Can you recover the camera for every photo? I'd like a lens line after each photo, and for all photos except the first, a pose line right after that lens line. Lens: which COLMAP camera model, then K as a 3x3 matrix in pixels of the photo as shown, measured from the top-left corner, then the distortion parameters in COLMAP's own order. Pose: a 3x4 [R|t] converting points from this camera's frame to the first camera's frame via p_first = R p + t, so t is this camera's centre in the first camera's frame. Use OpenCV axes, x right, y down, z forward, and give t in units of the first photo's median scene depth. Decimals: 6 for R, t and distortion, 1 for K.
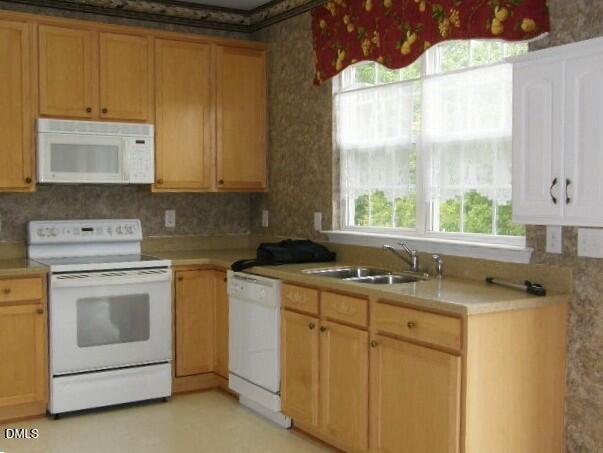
lens RADIAL K [[740.0, 0, 299.0], [0, 740.0, 226.4], [0, 0, 1]] dist [0.003991, 0.000000]
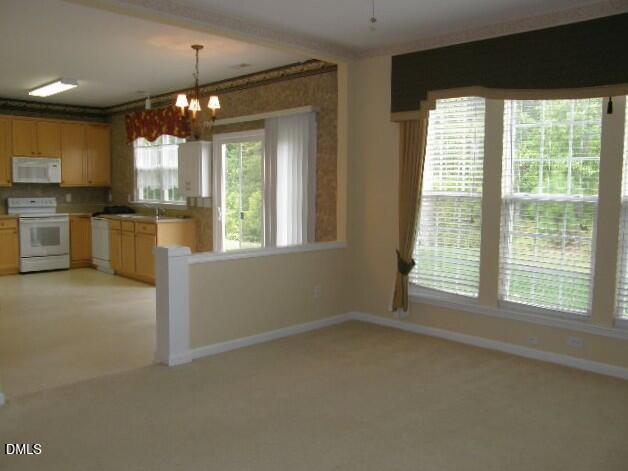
lens RADIAL K [[554.9, 0, 313.2], [0, 554.9, 239.9], [0, 0, 1]] dist [-0.111770, 0.046585]
pose [[0.973548, -0.011535, 0.228189, 0.238788], [0.000701, 0.998871, 0.047504, 0.054070], [-0.228480, -0.046088, 0.972457, -1.098616]]
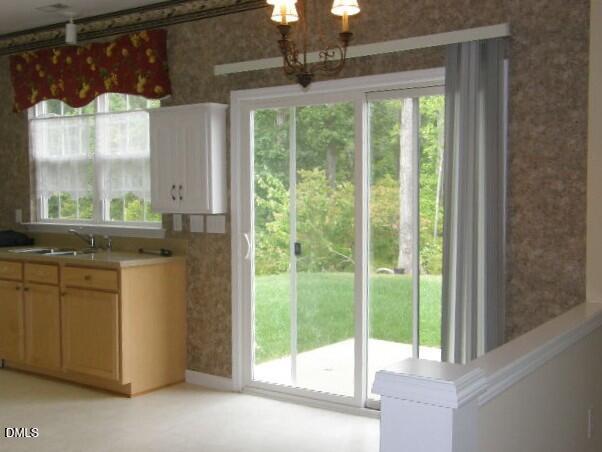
lens RADIAL K [[738.8, 0, 302.3], [0, 738.8, 226.5], [0, 0, 1]] dist [0.003991, 0.000000]
pose [[0.919161, -0.021757, 0.393281, -0.032671], [0.022118, 0.999749, 0.003615, 0.020855], [-0.393261, 0.005376, 0.919411, -0.465543]]
